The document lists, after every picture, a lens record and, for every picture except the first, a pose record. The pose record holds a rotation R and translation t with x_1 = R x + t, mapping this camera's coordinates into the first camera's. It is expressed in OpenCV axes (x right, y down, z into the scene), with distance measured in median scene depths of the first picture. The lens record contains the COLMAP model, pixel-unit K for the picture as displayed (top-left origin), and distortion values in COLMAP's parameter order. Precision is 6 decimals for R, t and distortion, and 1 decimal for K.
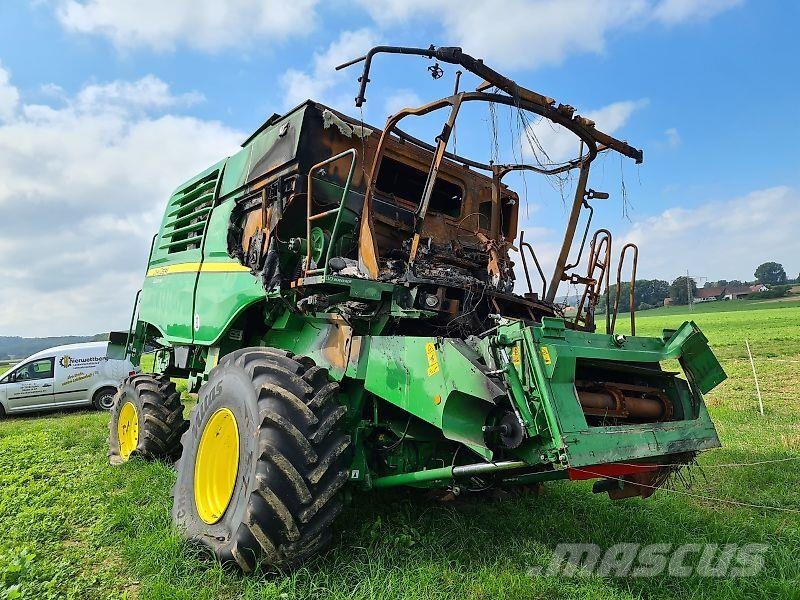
lens RADIAL K [[597.4, 0, 400.0], [0, 597.4, 308.7], [0, 0, 1]] dist [0.035716, -0.000895]
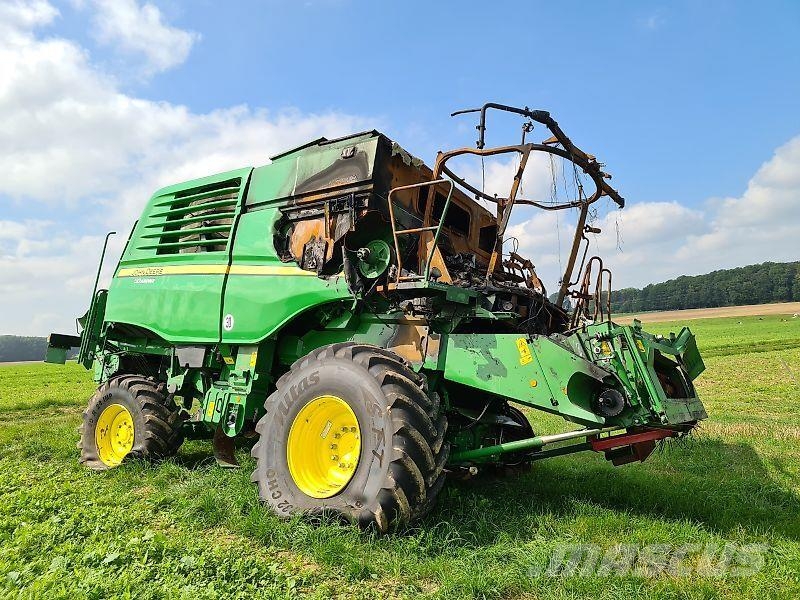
lens RADIAL K [[602.6, 0, 400.0], [0, 602.6, 300.0], [0, 0, 1]] dist [0.026371, -0.003041]
pose [[0.956814, 0.038328, 0.288163, -0.437612], [-0.025147, 0.998467, -0.049307, 0.035002], [-0.289611, 0.039931, 0.956311, -0.111689]]
